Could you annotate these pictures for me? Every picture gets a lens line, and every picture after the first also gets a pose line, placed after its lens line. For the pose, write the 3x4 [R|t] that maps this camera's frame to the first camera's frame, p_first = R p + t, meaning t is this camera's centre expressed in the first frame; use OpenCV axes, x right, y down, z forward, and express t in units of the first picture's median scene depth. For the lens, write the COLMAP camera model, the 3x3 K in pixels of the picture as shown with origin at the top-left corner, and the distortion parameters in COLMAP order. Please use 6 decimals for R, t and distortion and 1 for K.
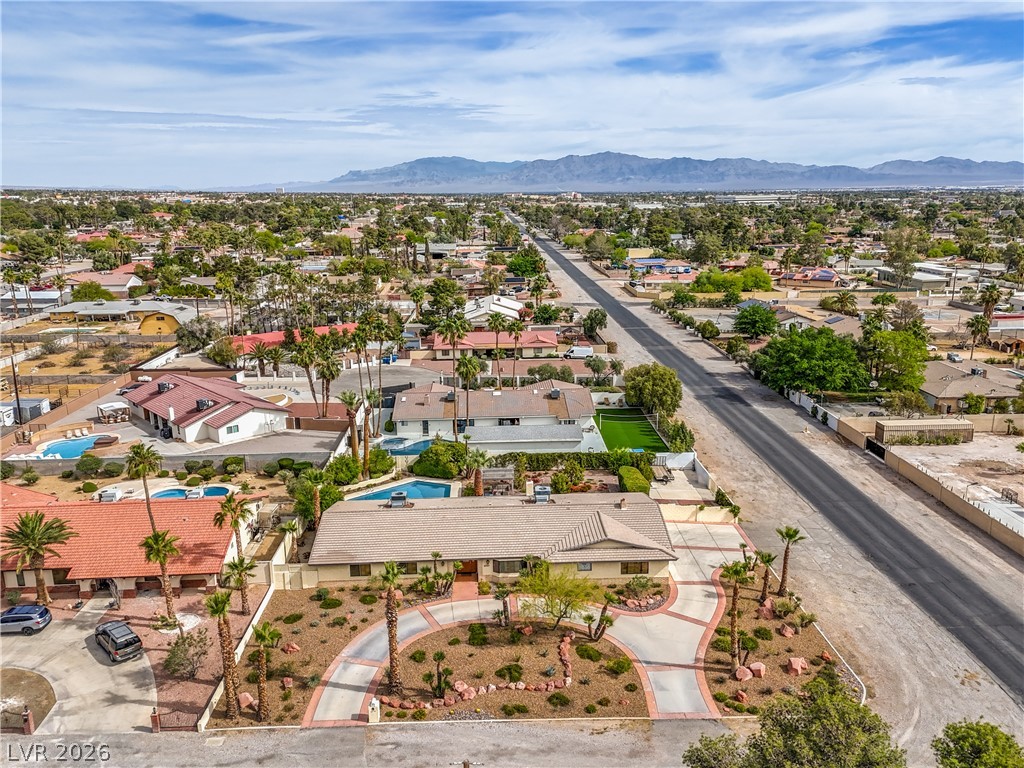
lens RADIAL K [[787.7, 0, 508.7], [0, 787.7, 367.9], [0, 0, 1]] dist [0.087363, -0.087438]
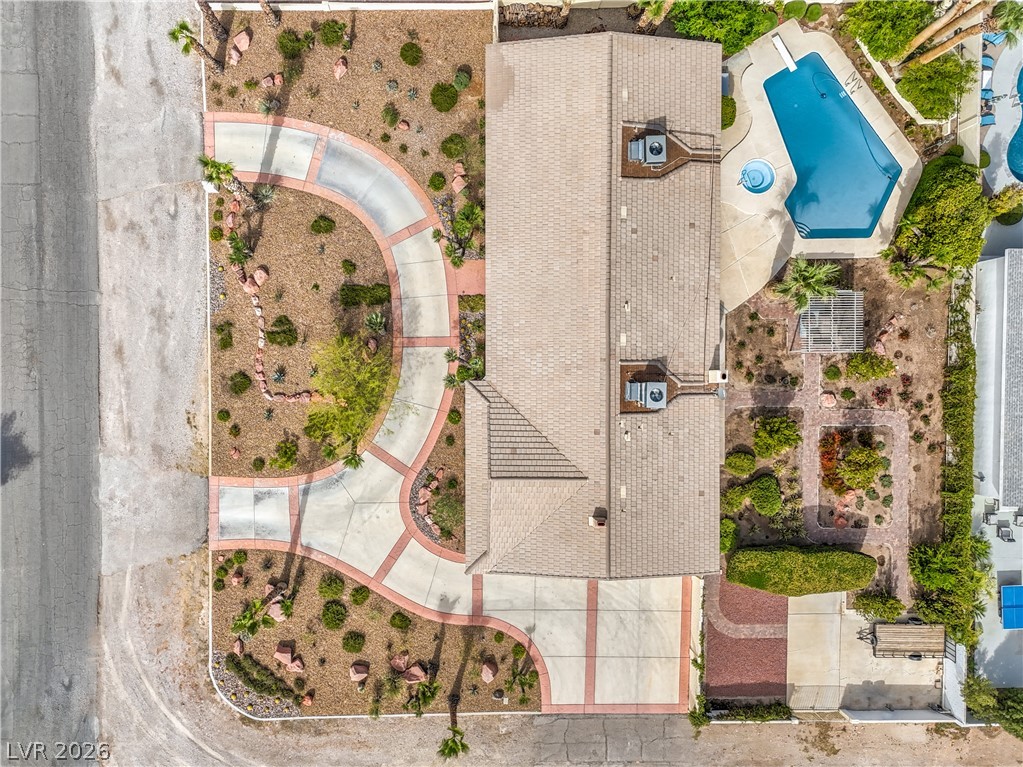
lens RADIAL K [[786.9, 0, 508.2], [0, 786.9, 367.4], [0, 0, 1]] dist [0.087363, -0.087438]
pose [[-0.025958, 0.999288, 0.027363, 0.006384], [-0.226946, -0.032548, 0.973363, -0.322701], [0.973561, 0.019057, 0.227629, 0.635593]]
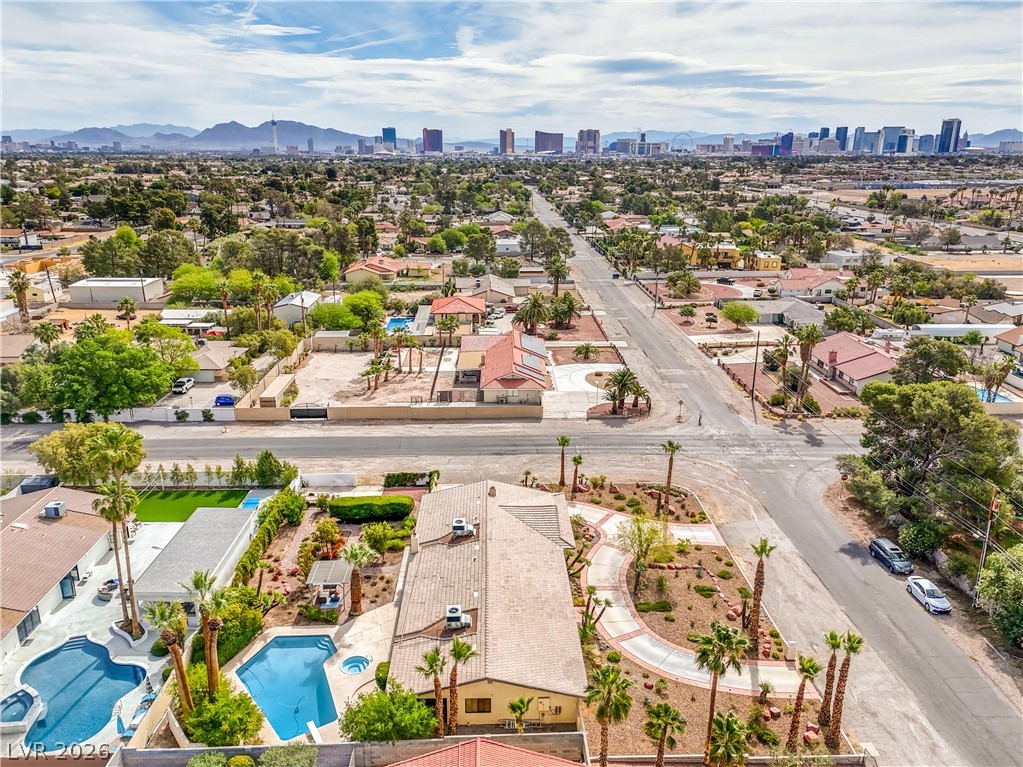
lens RADIAL K [[761.8, 0, 511.5], [0, 761.8, 383.5], [0, 0, 1]] dist [0.081675, -0.066253]
pose [[-0.000815, -0.281652, 0.959516, -0.656771], [0.213795, 0.937282, 0.275307, -0.200802], [-0.976878, 0.205364, 0.059452, 0.706392]]
